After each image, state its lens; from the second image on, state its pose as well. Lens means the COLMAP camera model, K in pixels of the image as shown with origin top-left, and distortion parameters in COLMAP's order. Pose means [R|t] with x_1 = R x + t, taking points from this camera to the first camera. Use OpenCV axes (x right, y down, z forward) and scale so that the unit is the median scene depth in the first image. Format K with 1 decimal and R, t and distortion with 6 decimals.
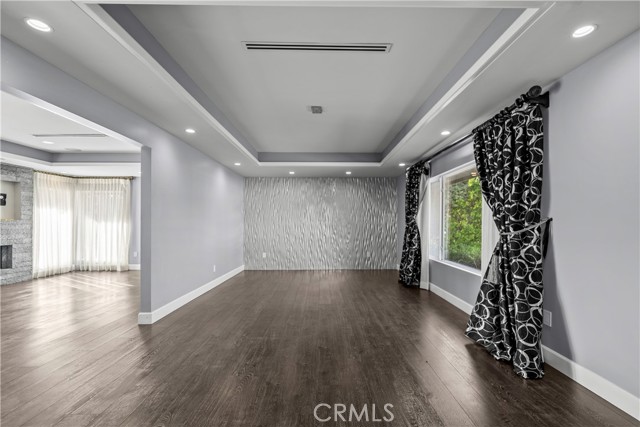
lens RADIAL K [[271.2, 0, 321.7], [0, 271.2, 209.3], [0, 0, 1]] dist [-0.001218, -0.000219]
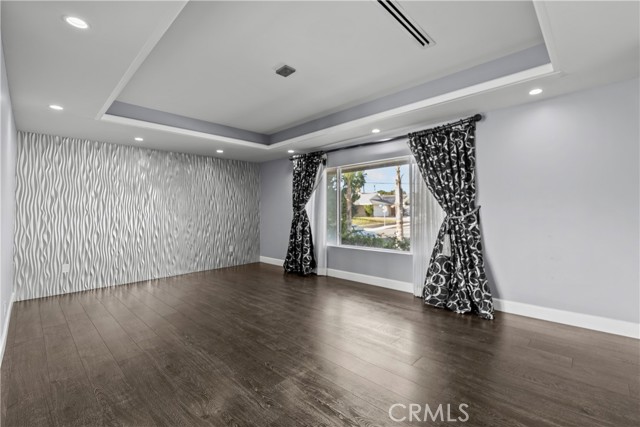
lens RADIAL K [[279.3, 0, 327.8], [0, 279.3, 192.3], [0, 0, 1]] dist [-0.000684, -0.000052]
pose [[0.702099, 0.040112, 0.710949, -0.304789], [-0.024209, 0.999180, -0.032466, 0.010883], [-0.711668, 0.005583, 0.702494, 0.196327]]
